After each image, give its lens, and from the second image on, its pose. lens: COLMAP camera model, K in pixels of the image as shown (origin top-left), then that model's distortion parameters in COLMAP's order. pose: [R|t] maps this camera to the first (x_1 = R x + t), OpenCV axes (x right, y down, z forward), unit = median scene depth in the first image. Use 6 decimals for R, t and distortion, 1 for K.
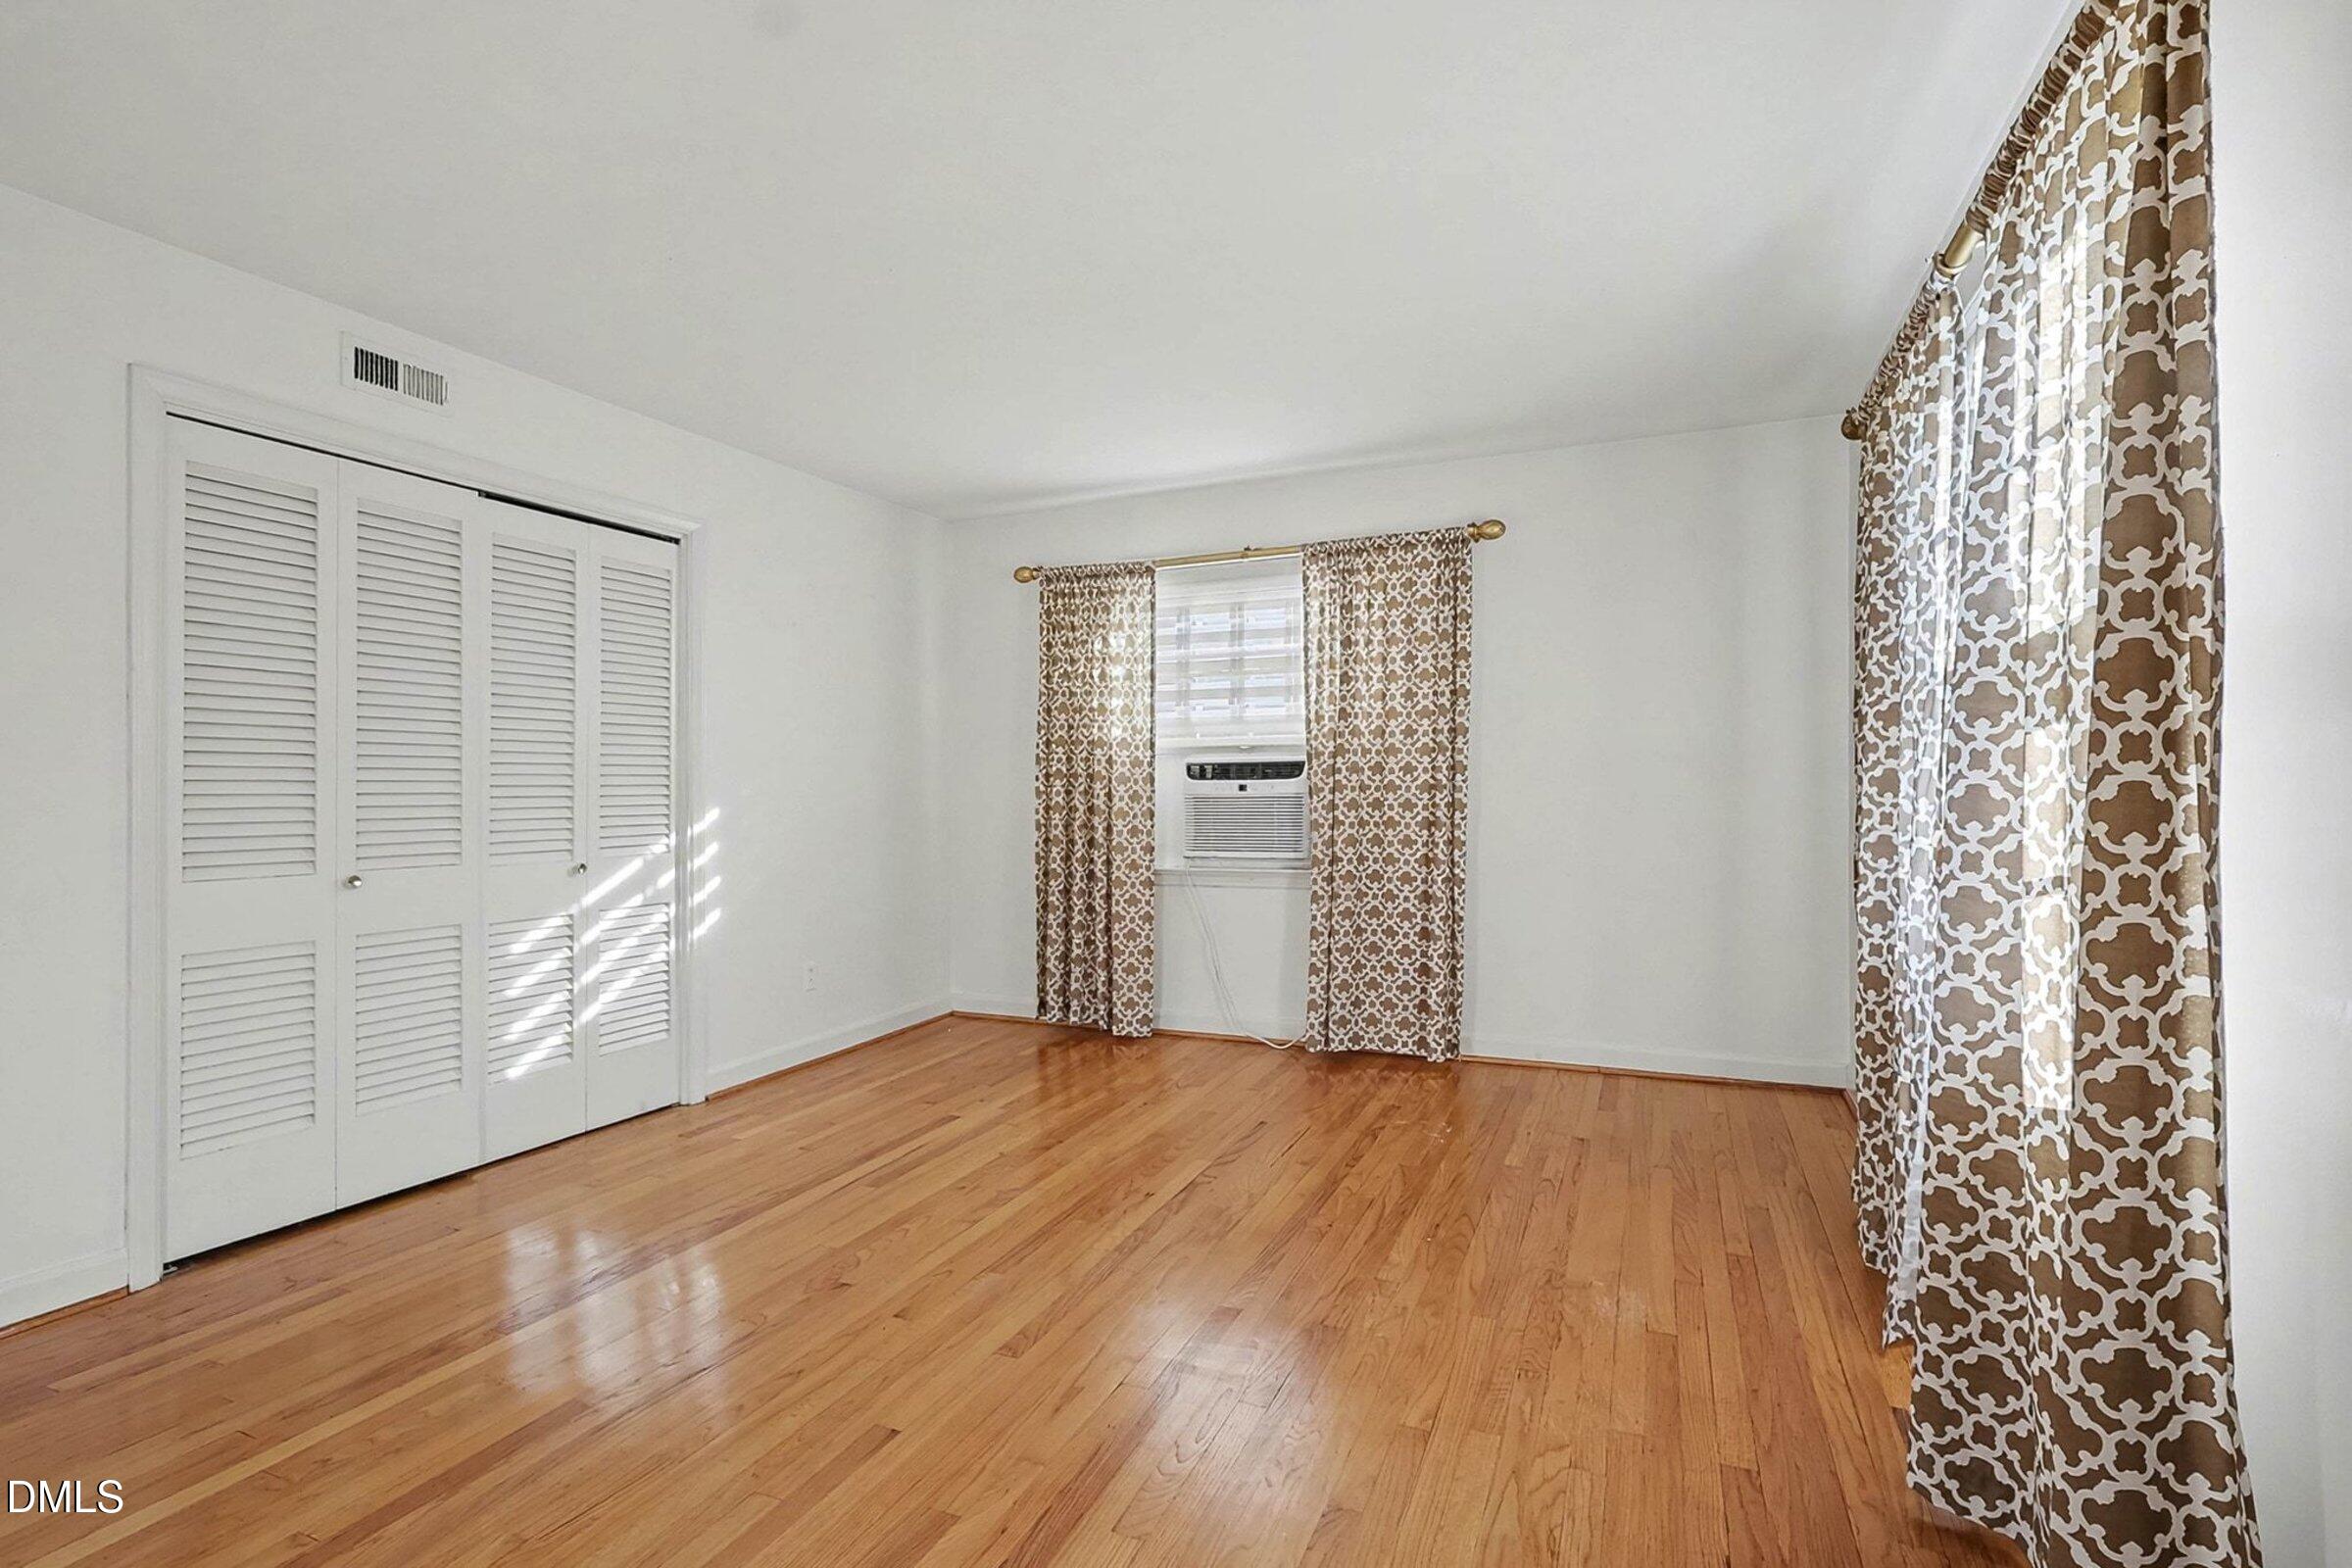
lens RADIAL K [[1096.6, 0, 1180.3], [0, 1096.6, 784.0], [0, 0, 1]] dist [-0.004884, 0.001382]
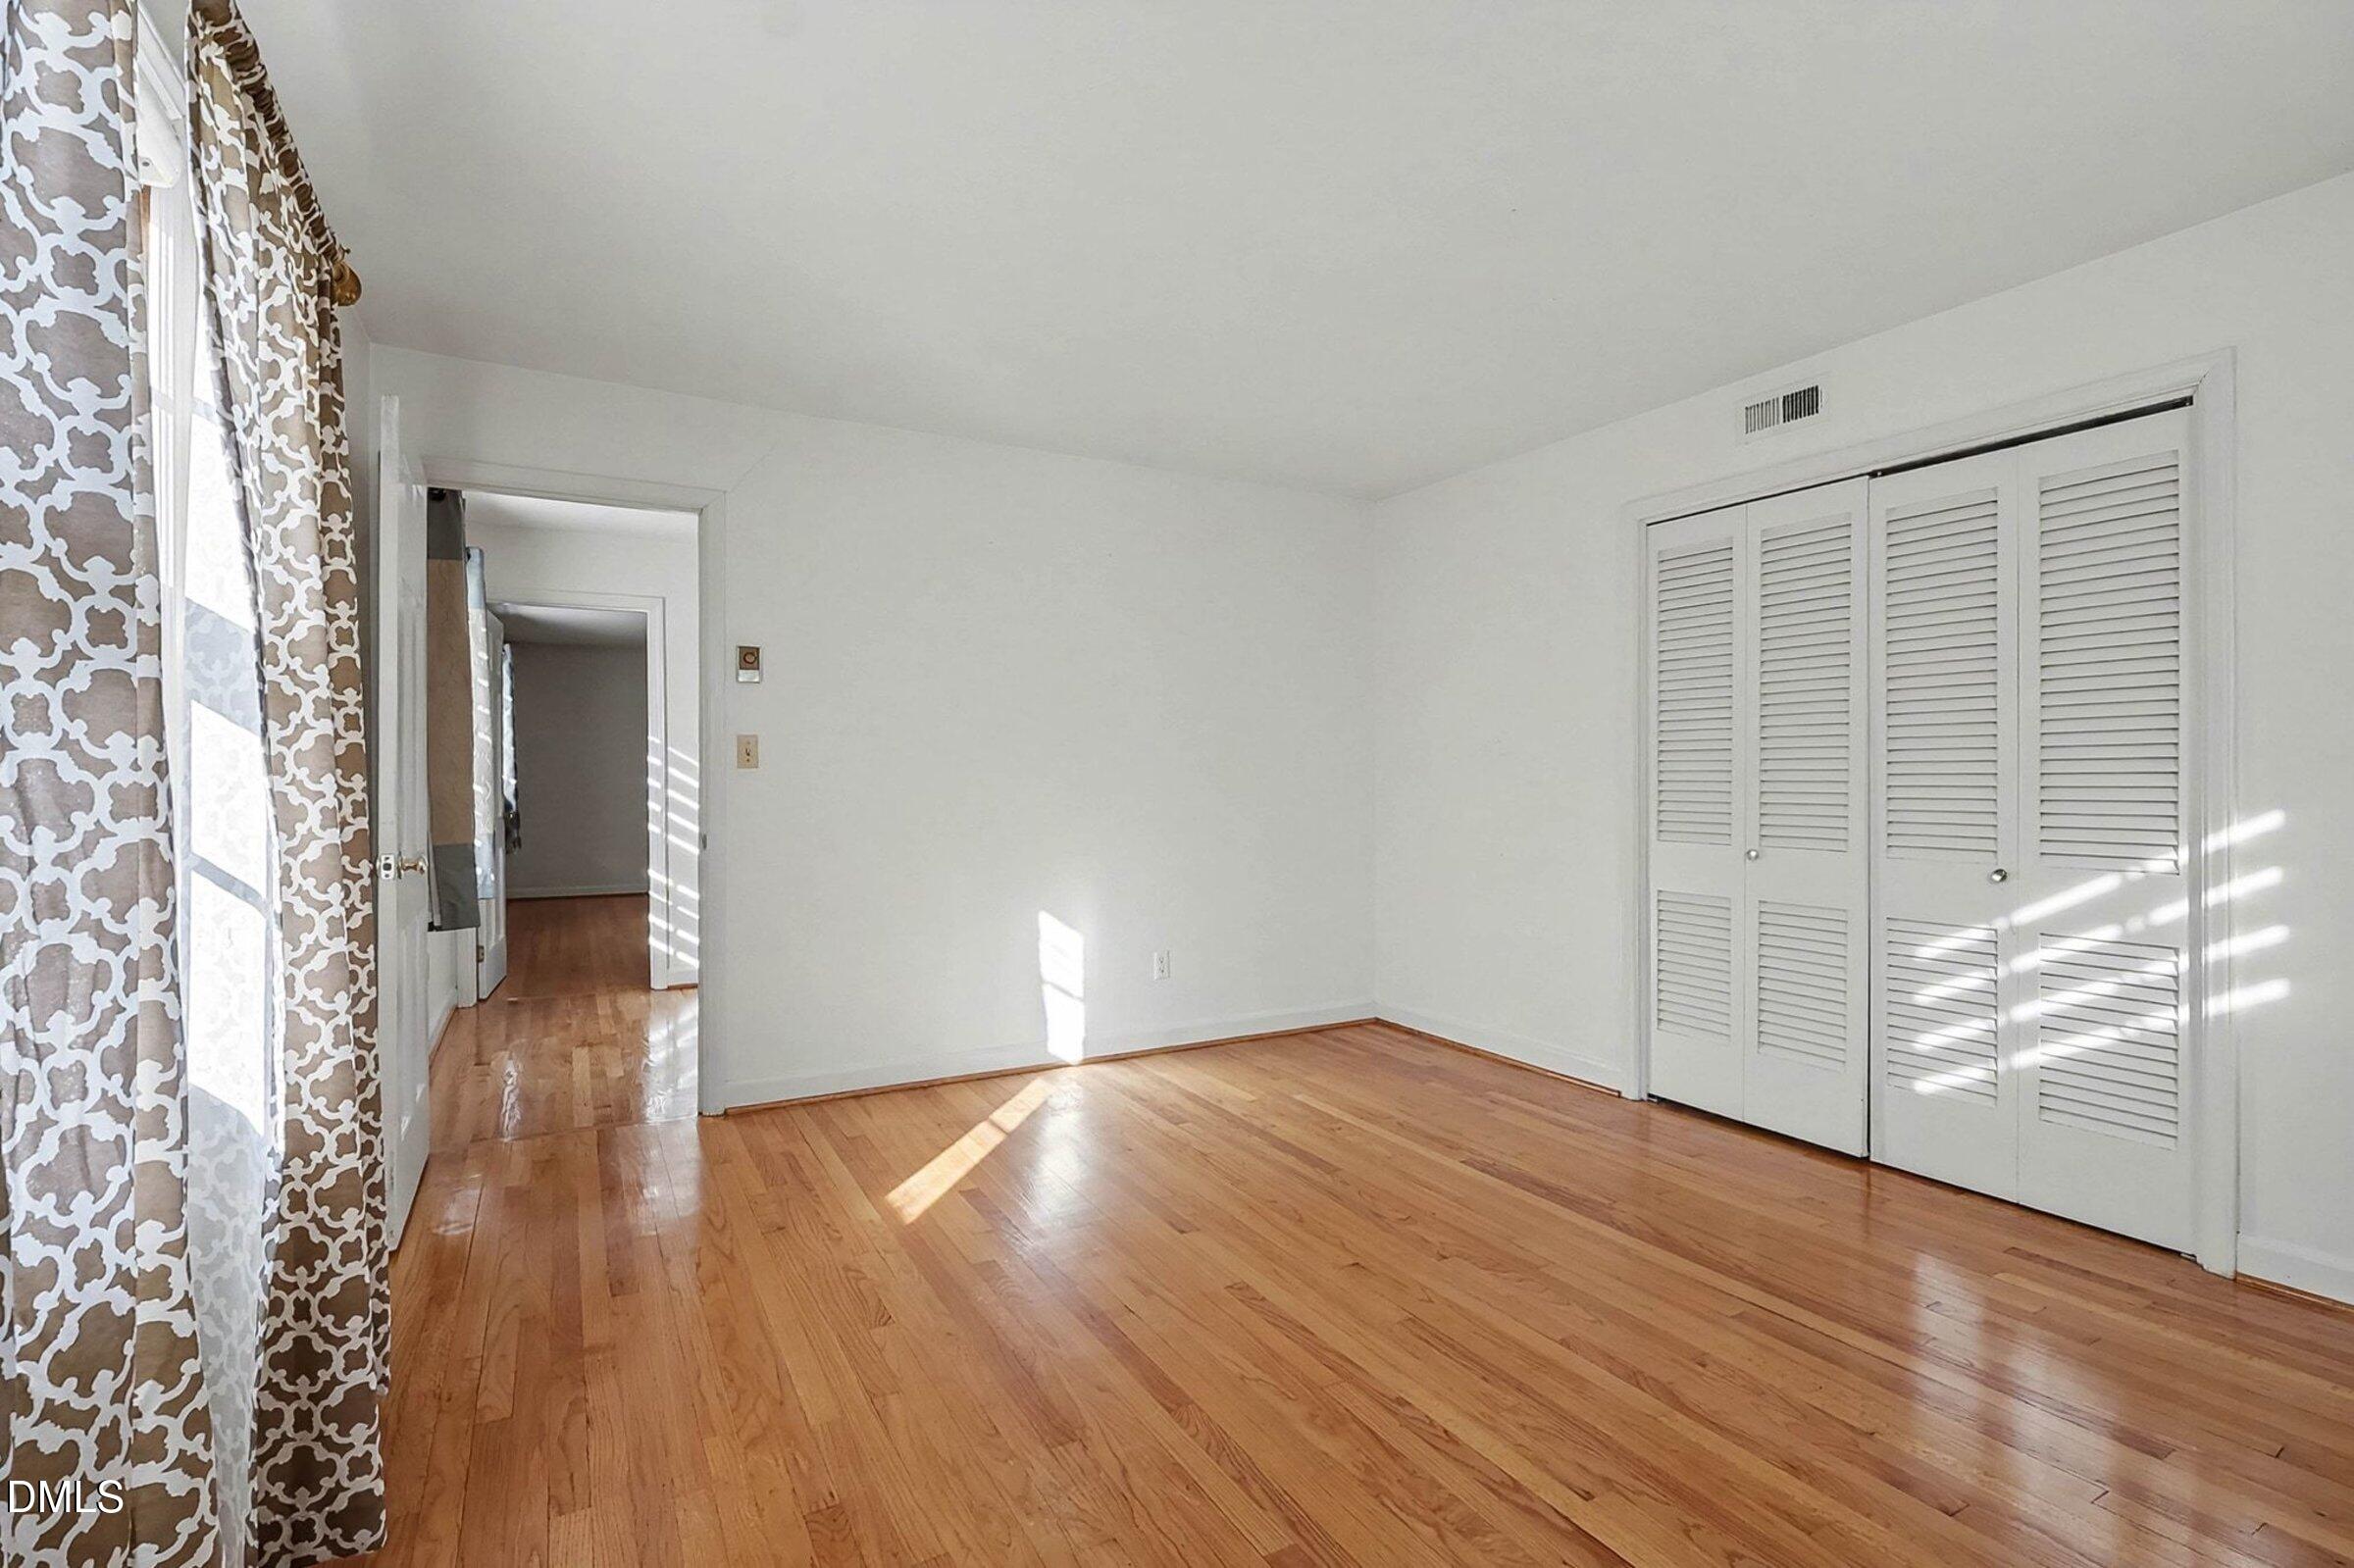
lens RADIAL K [[1097.4, 0, 1181.9], [0, 1097.4, 780.2], [0, 0, 1]] dist [-0.004884, 0.001382]
pose [[-0.601556, 0.009658, -0.798772, 0.470024], [0.007979, 0.999950, 0.006081, -0.003678], [0.798791, -0.002716, -0.601603, 1.000175]]
